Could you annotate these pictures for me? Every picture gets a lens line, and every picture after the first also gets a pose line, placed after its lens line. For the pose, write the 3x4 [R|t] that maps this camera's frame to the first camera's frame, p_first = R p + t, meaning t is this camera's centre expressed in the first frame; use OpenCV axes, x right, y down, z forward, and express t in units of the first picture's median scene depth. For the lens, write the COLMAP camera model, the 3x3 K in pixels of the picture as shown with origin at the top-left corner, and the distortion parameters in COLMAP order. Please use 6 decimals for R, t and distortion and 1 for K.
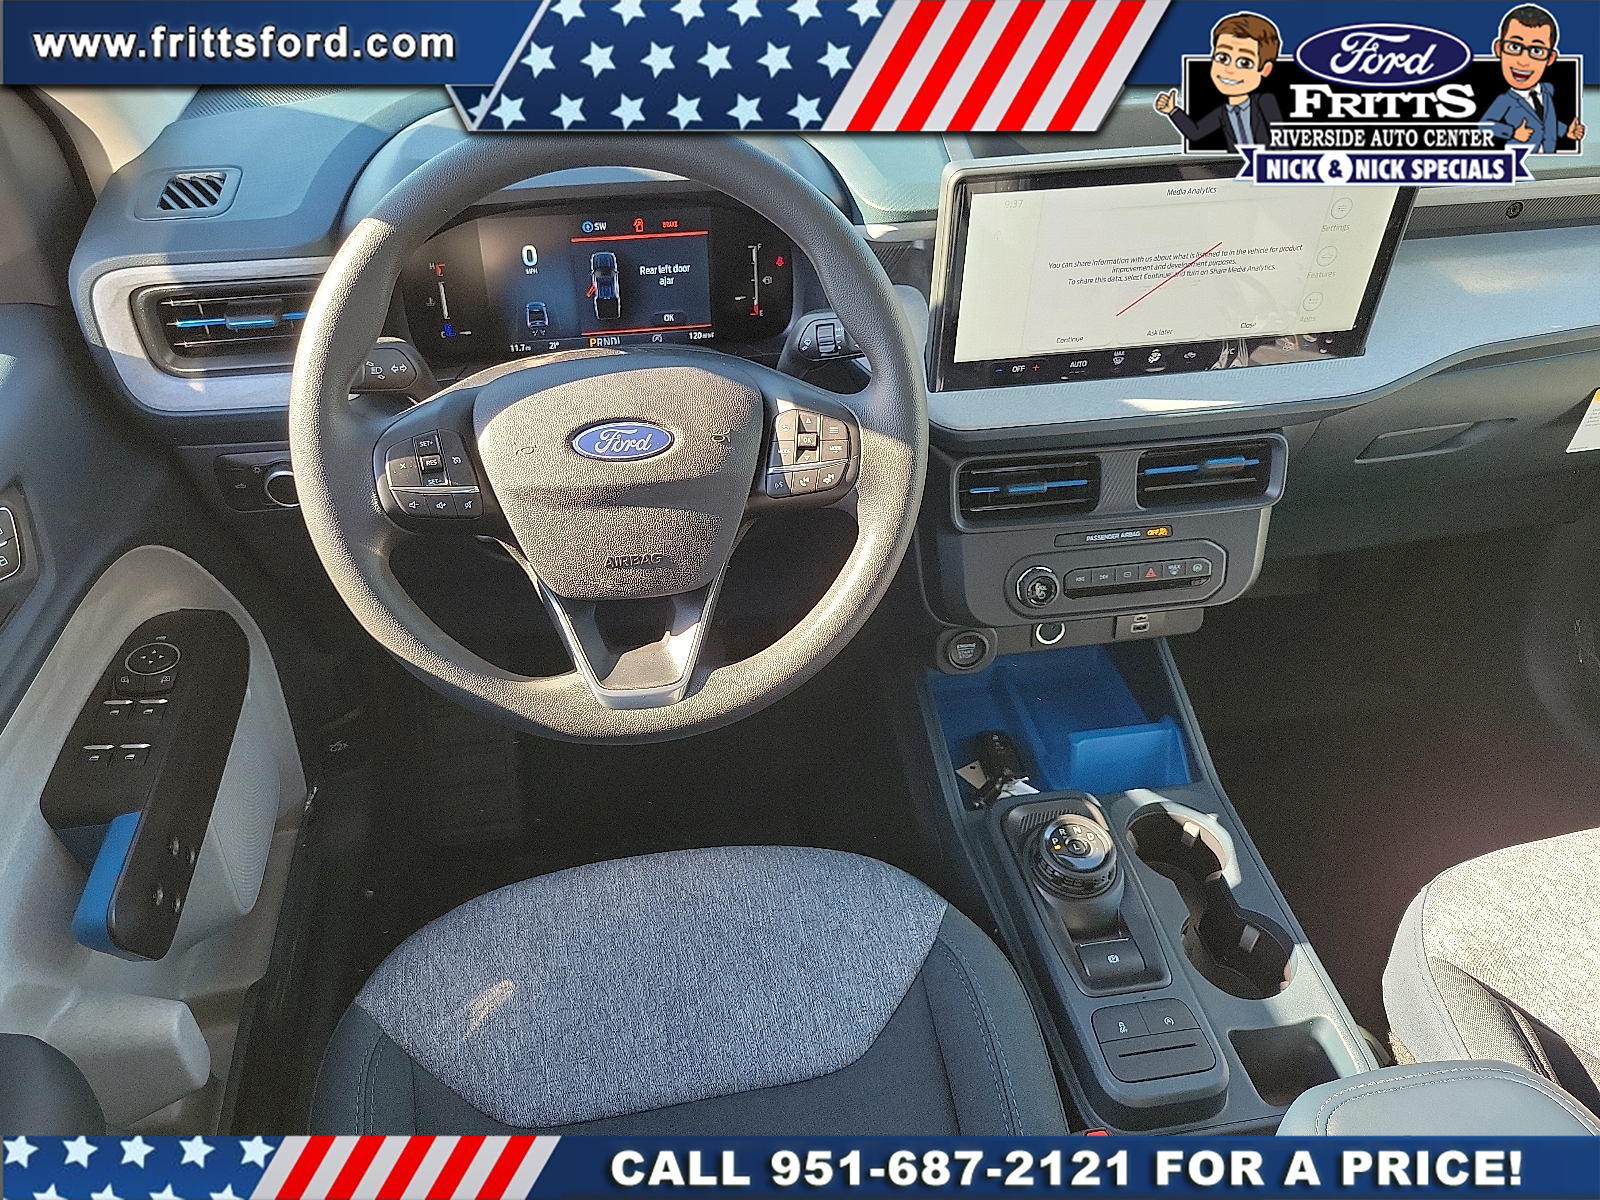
lens RADIAL K [[1202.2, 0, 800.0], [0, 1202.2, 600.0], [0, 0, 1]] dist [0.000963, -0.000303]
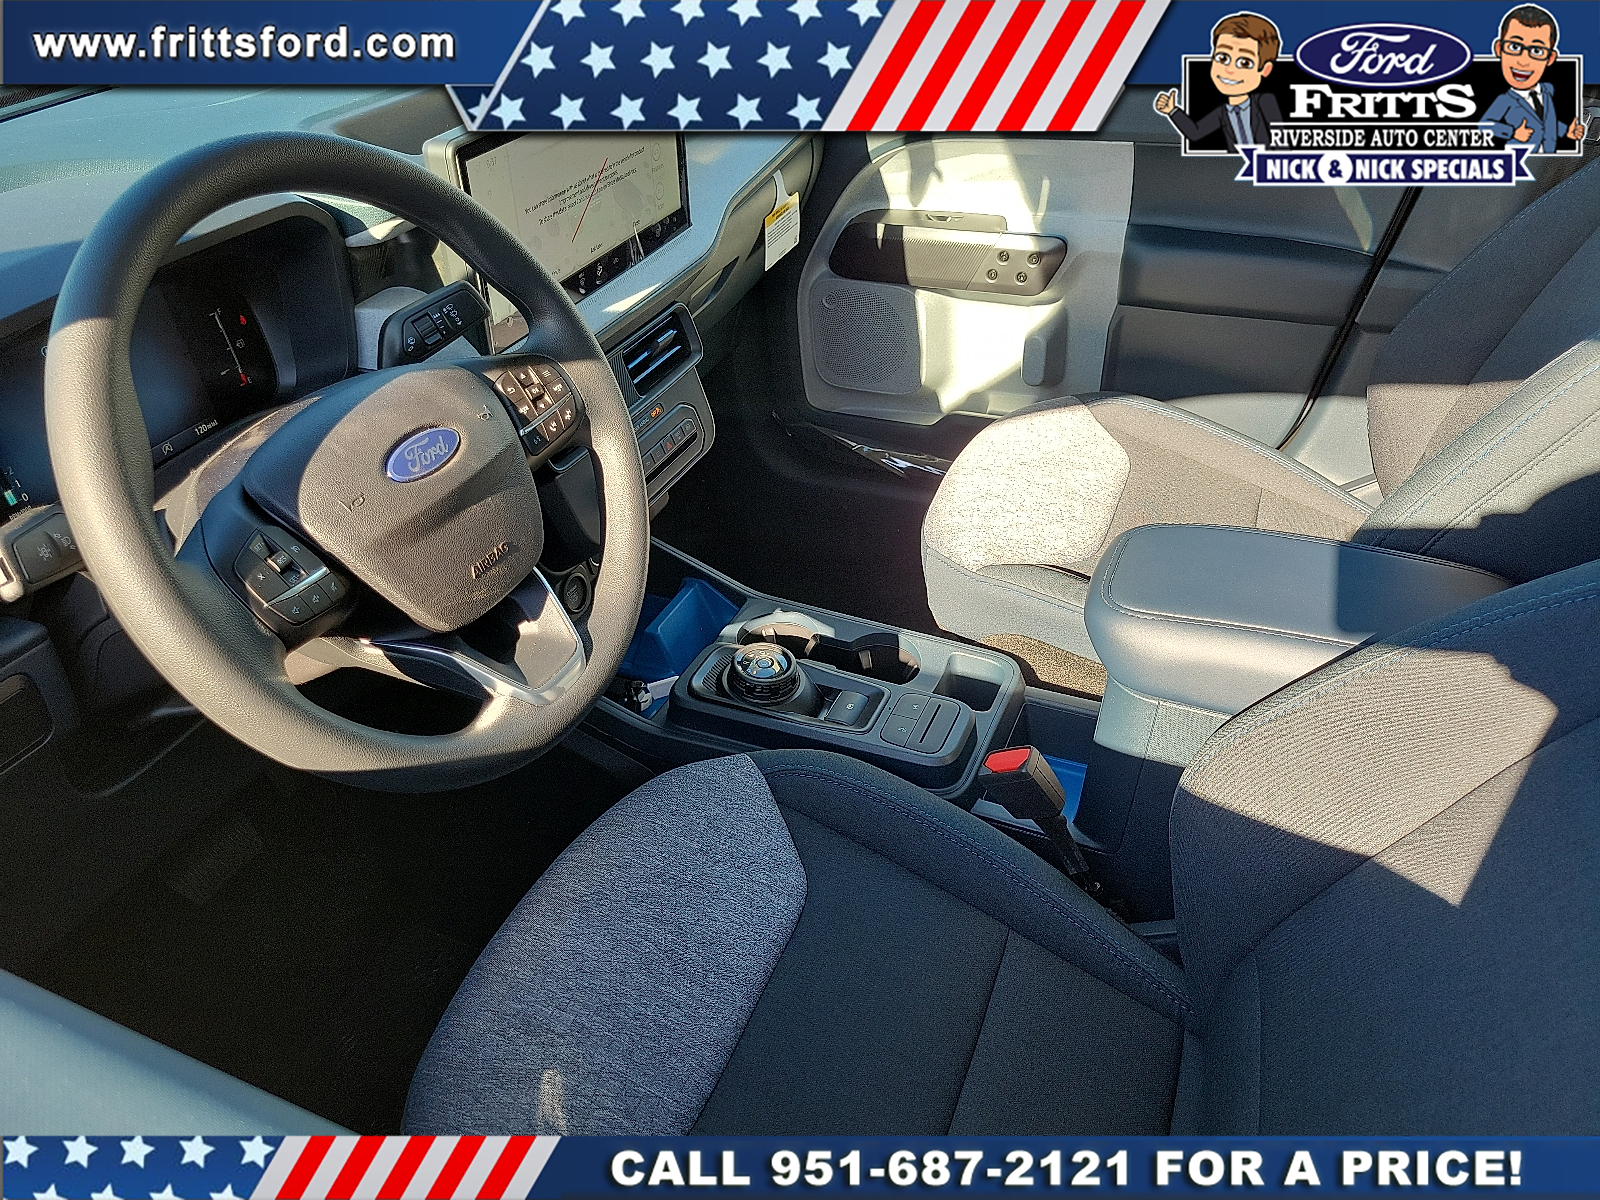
lens RADIAL K [[1202.2, 0, 800.0], [0, 1202.2, 600.0], [0, 0, 1]] dist [0.000963, -0.000303]
pose [[0.535629, -0.492099, 0.686251, -0.679444], [0.538850, 0.824879, 0.170925, -0.036199], [-0.650186, 0.278234, 0.706996, 0.150694]]
